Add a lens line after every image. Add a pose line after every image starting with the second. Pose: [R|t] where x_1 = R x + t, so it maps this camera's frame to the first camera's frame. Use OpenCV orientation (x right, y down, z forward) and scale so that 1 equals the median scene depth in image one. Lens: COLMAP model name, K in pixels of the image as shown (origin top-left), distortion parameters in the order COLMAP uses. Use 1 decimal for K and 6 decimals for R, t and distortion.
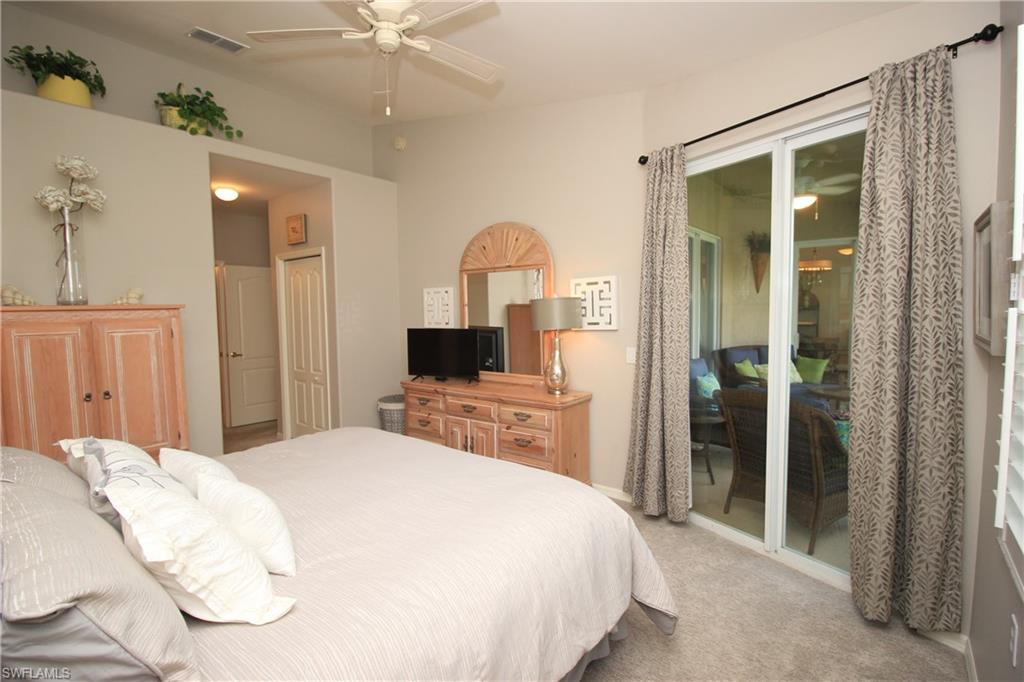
lens RADIAL K [[472.6, 0, 515.2], [0, 472.6, 342.9], [0, 0, 1]] dist [-0.015099, -0.003798]
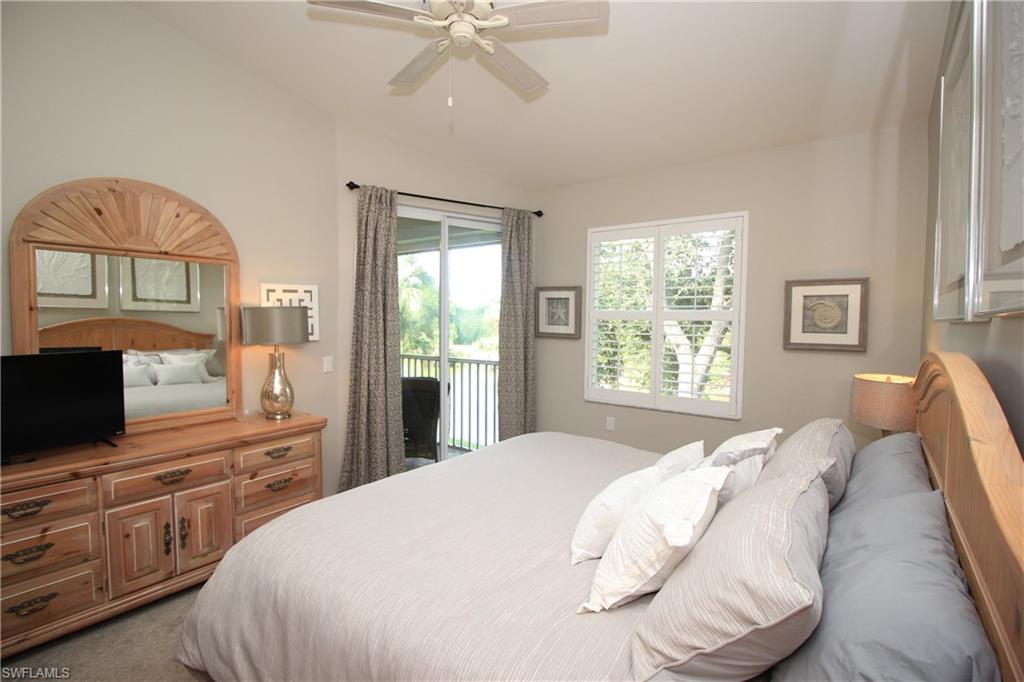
lens RADIAL K [[472.6, 0, 516.3], [0, 472.6, 343.8], [0, 0, 1]] dist [-0.015099, -0.003798]
pose [[-0.031467, -0.043217, 0.998570, -0.761784], [0.059408, 0.997218, 0.045030, -0.038562], [-0.997738, 0.060740, -0.028812, 0.590840]]
